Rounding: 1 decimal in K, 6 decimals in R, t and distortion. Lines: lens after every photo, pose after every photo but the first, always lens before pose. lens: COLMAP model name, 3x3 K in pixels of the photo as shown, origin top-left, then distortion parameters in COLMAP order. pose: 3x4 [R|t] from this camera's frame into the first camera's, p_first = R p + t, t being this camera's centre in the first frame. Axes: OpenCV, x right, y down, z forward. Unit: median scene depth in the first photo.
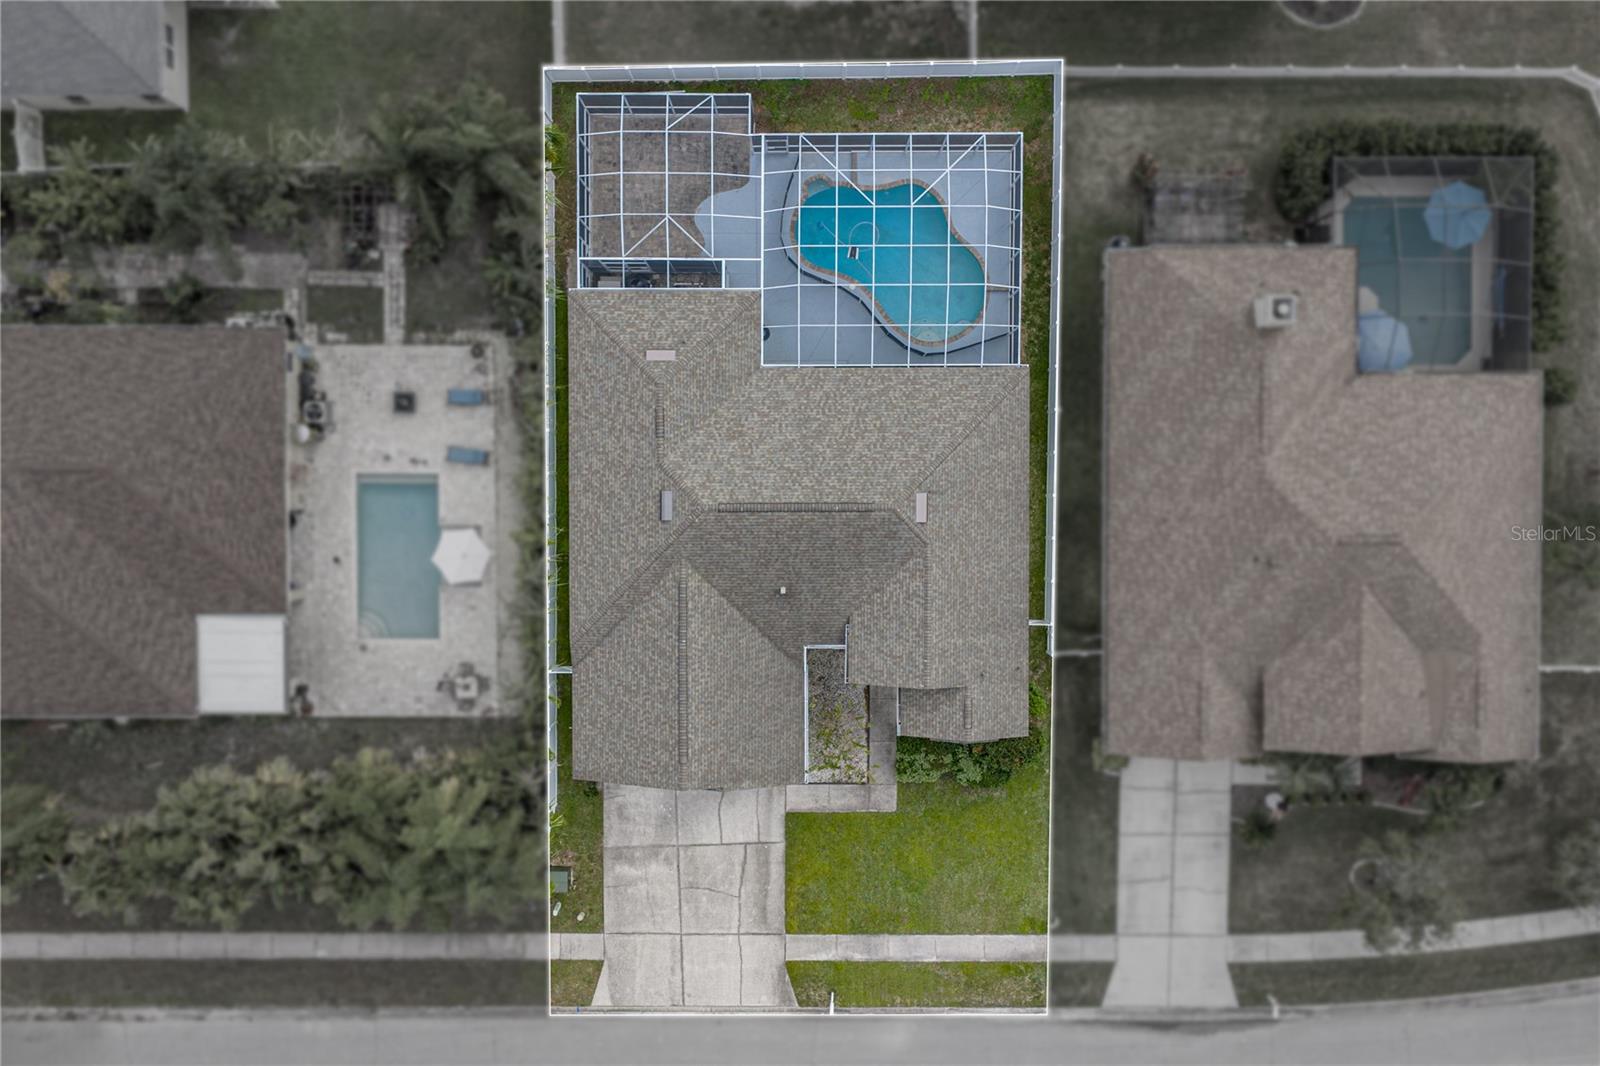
lens RADIAL K [[1352.5, 0, 800.0], [0, 1352.5, 533.0], [0, 0, 1]] dist [0.000323, -0.001802]
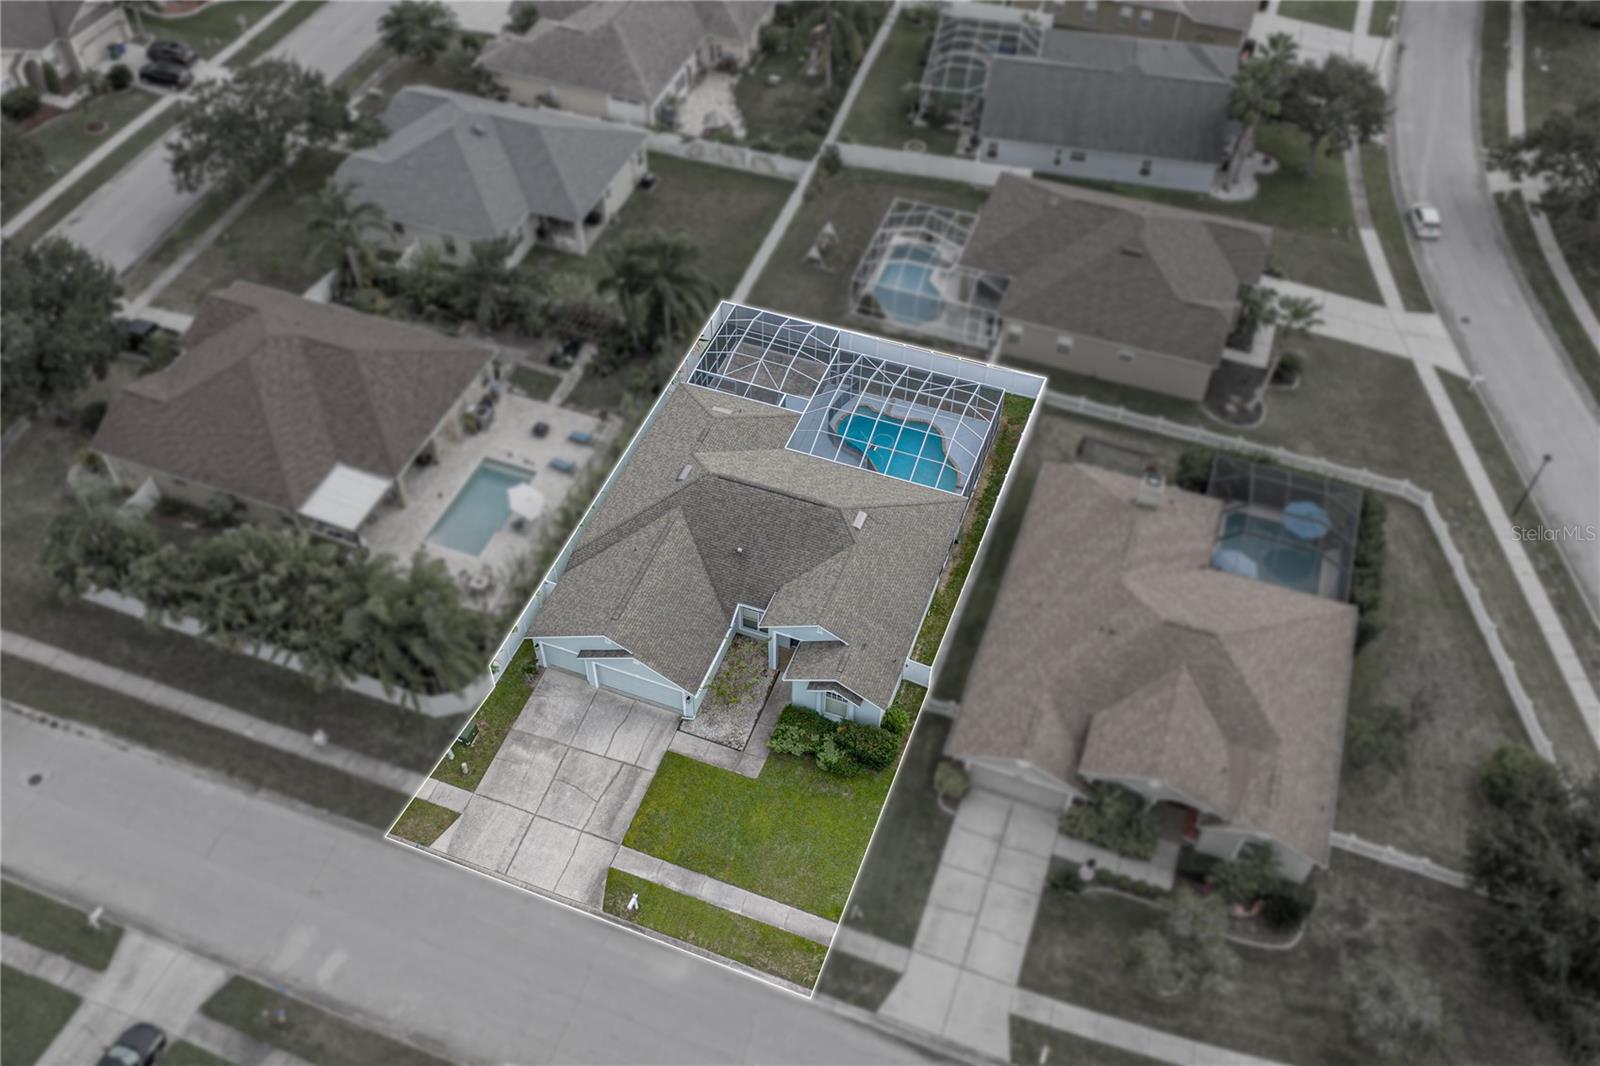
lens RADIAL K [[1357.9, 0, 770.7], [0, 1357.9, 539.6], [0, 0, 1]] dist [-0.000942, -0.000478]
pose [[0.933332, 0.272783, -0.233411, 0.293178], [-0.358584, 0.676466, -0.643282, 0.798512], [-0.017582, 0.684093, 0.729183, 0.032533]]
